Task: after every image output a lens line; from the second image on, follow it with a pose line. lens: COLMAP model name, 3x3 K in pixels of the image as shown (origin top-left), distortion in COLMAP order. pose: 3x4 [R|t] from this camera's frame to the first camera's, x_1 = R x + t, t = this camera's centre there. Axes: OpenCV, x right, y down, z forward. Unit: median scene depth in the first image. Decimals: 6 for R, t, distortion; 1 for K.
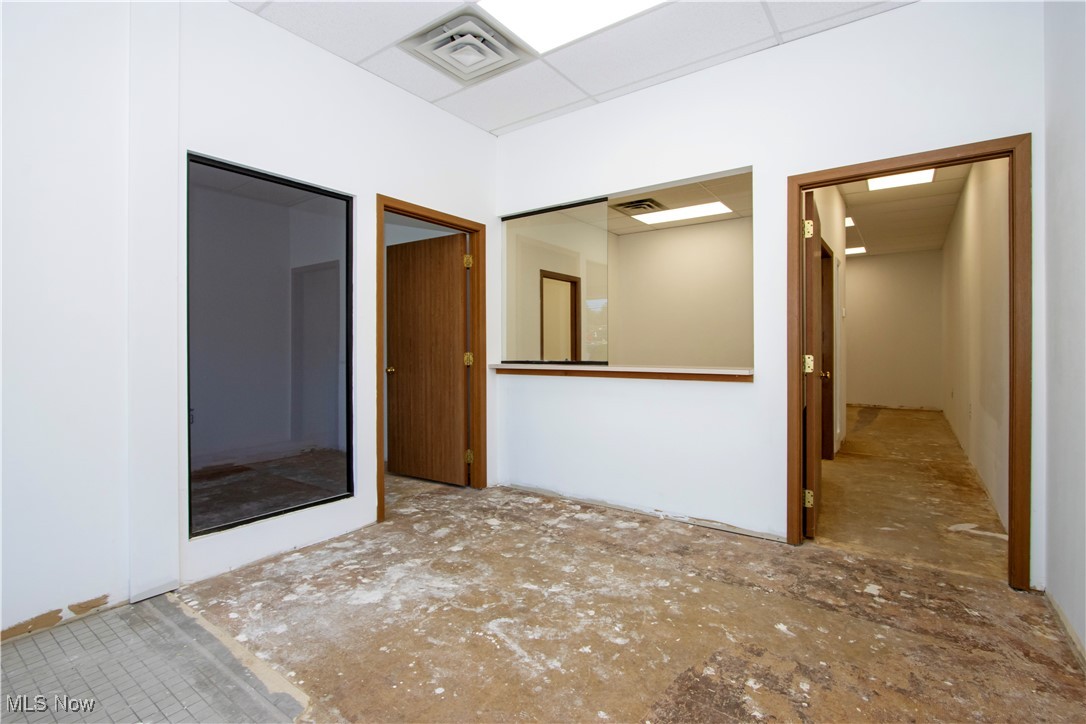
lens RADIAL K [[516.4, 0, 542.5], [0, 516.4, 355.6], [0, 0, 1]] dist [-0.003818, 0.000051]
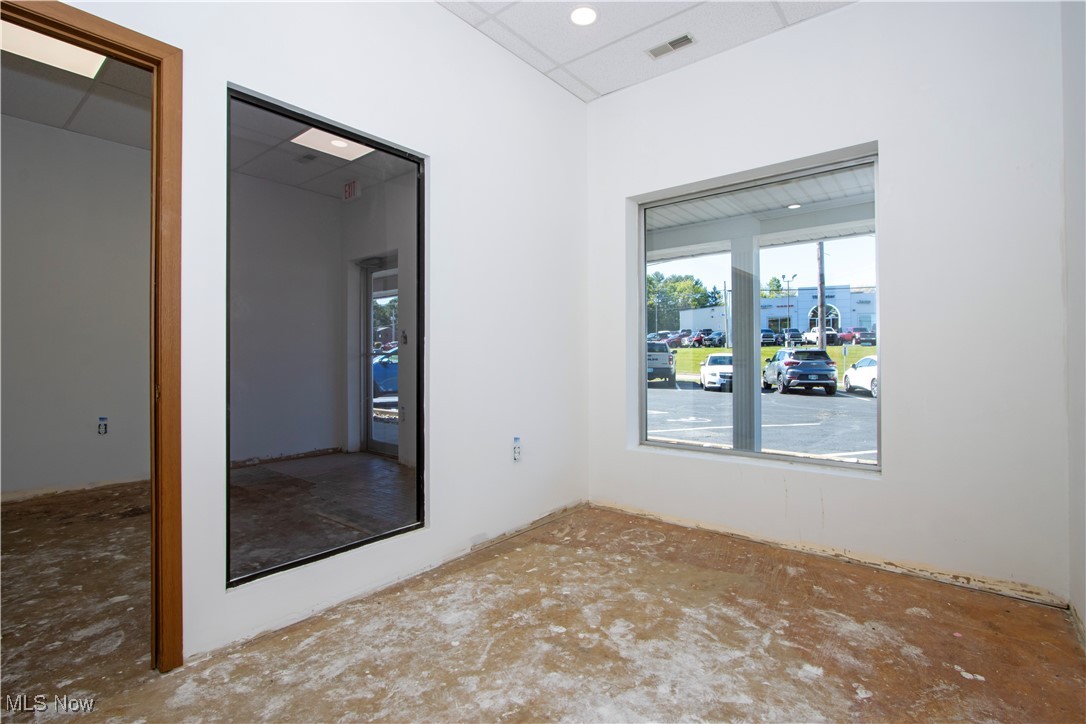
lens RADIAL K [[516.4, 0, 549.3], [0, 516.4, 357.0], [0, 0, 1]] dist [-0.003818, 0.000051]
pose [[-0.998527, 0.006429, 0.053875, -0.811304], [0.007310, 0.999843, 0.016166, -0.003543], [-0.053763, 0.016536, -0.998417, 1.627990]]
